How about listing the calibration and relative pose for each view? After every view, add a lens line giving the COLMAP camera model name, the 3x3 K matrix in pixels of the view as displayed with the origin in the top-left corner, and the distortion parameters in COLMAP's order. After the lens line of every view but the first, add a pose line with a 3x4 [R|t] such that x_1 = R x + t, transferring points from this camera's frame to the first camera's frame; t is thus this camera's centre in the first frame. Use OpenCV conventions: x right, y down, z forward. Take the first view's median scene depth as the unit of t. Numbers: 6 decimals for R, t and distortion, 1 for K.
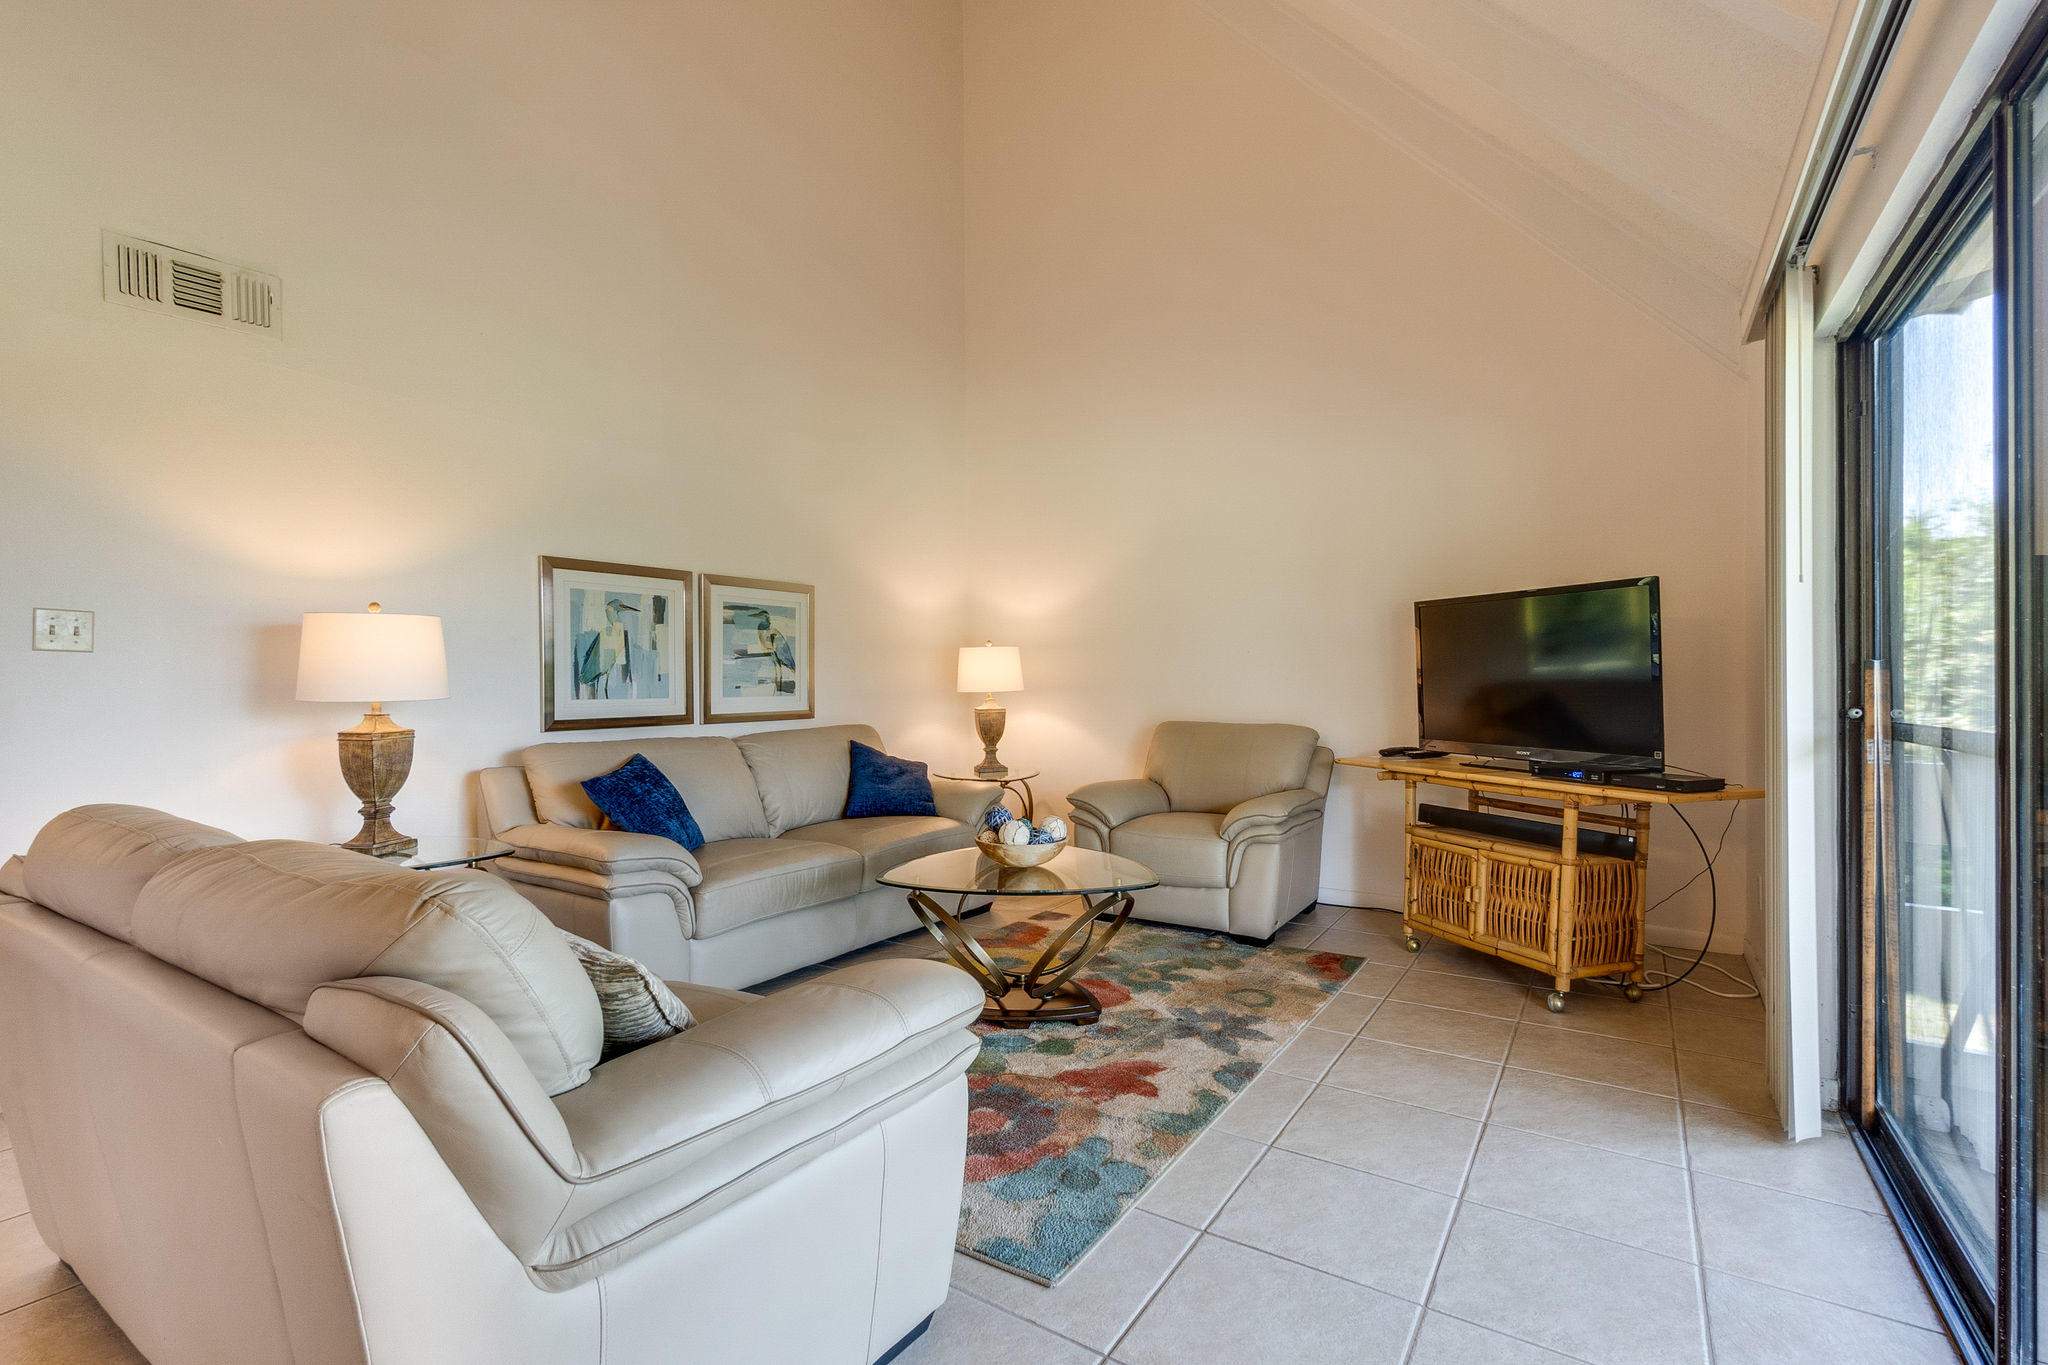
lens RADIAL K [[935.3, 0, 1020.9], [0, 935.3, 678.0], [0, 0, 1]] dist [0.003772, 0.000361]
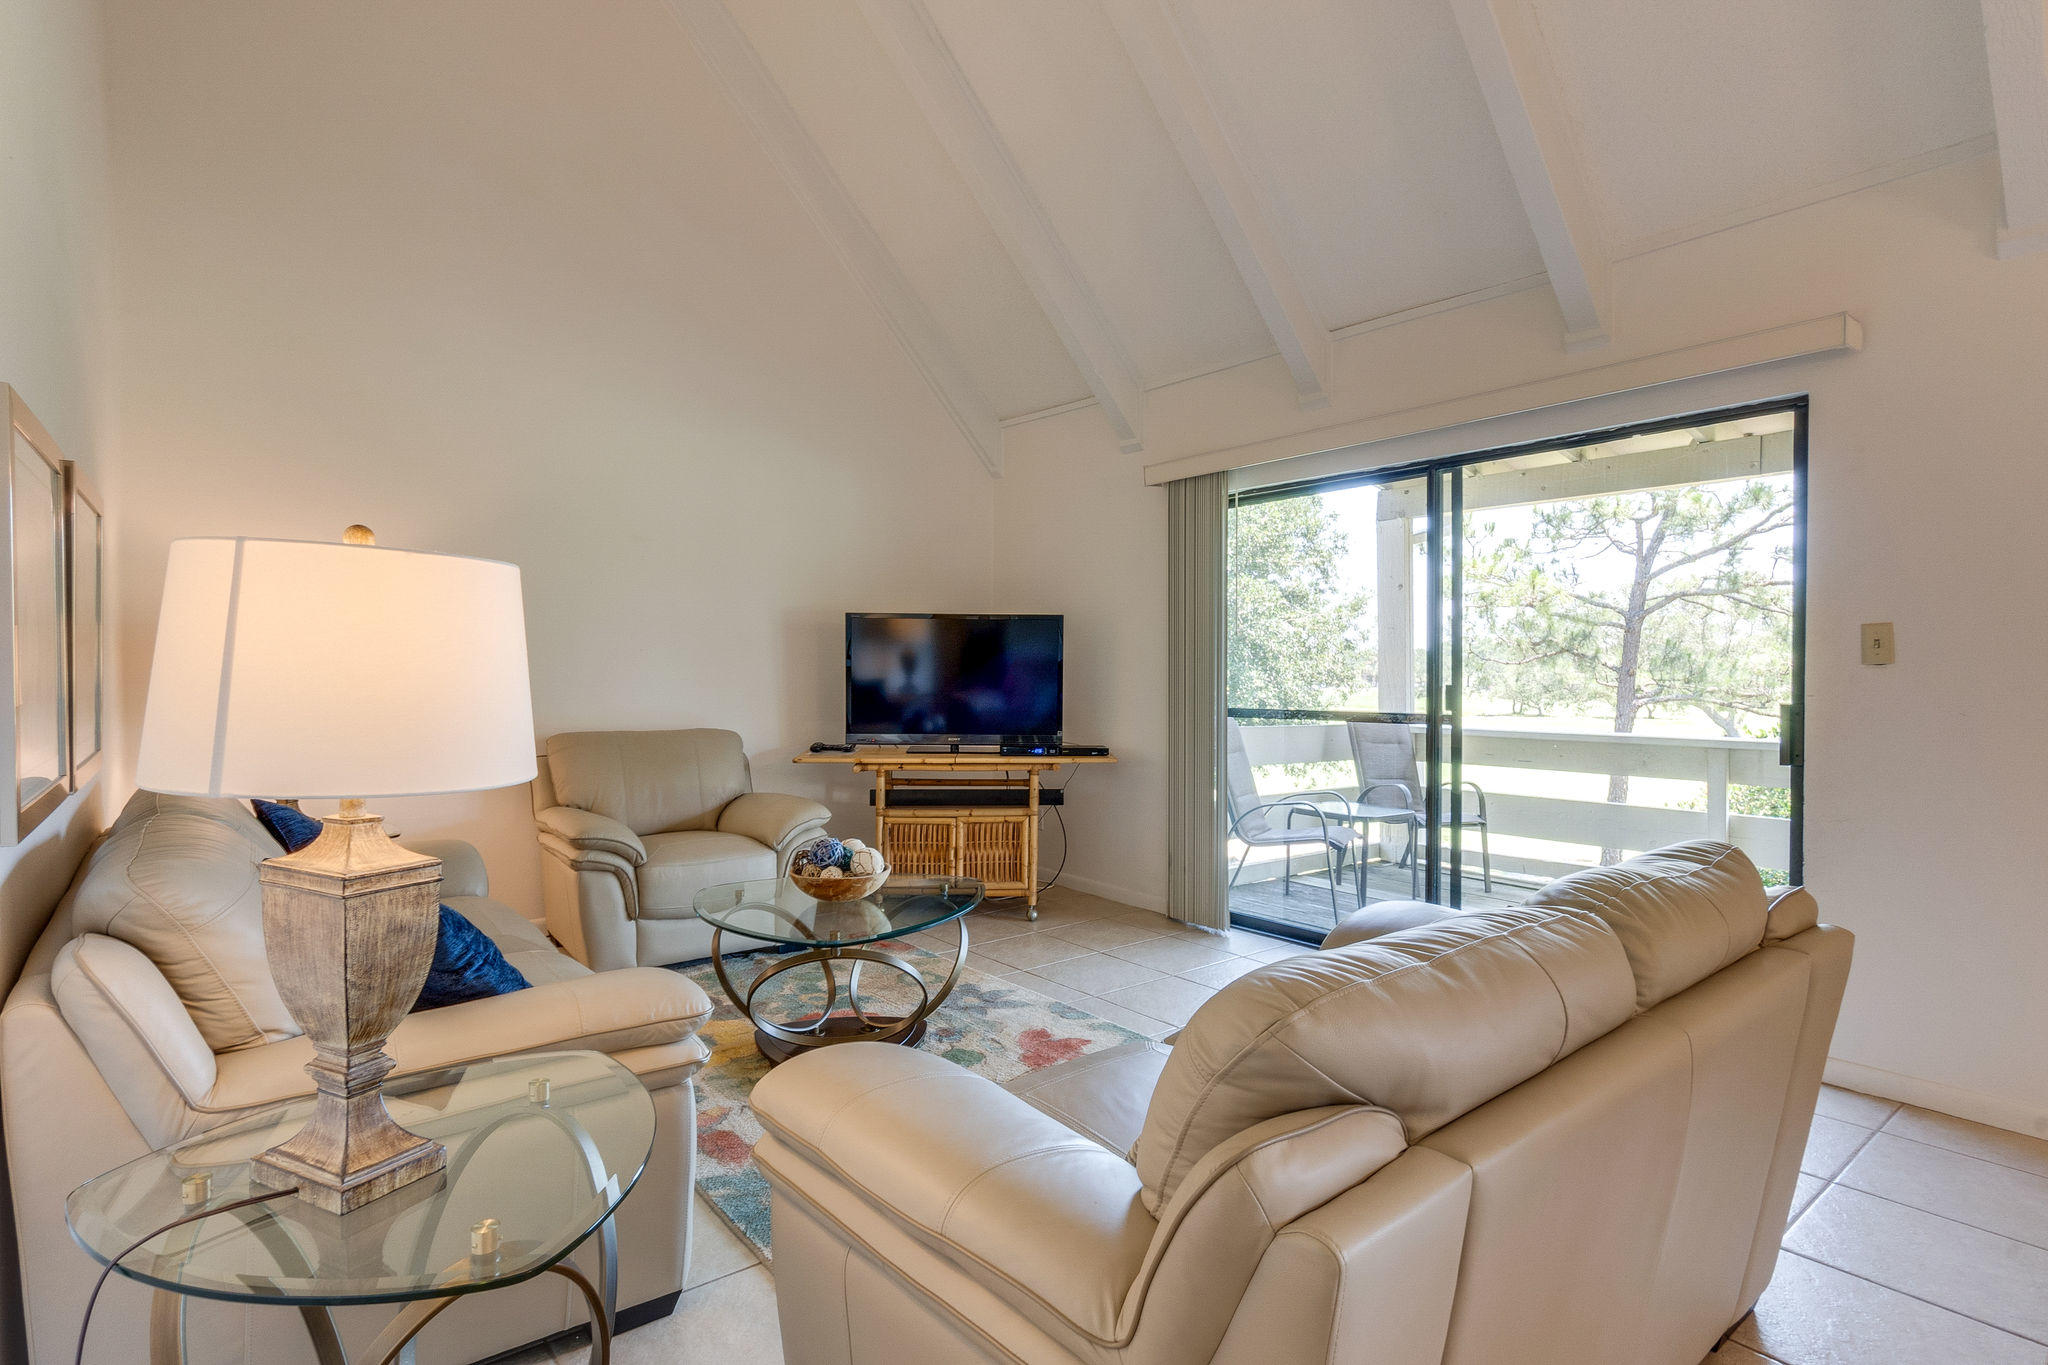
lens RADIAL K [[1032.4, 0, 1022.2], [0, 1032.4, 687.8], [0, 0, 1]] dist [-0.004585, -0.000458]
pose [[0.303761, -0.015494, 0.952622, -0.881432], [-0.008115, 0.999789, 0.018849, -0.020478], [-0.952714, -0.013456, 0.303571, 0.541025]]
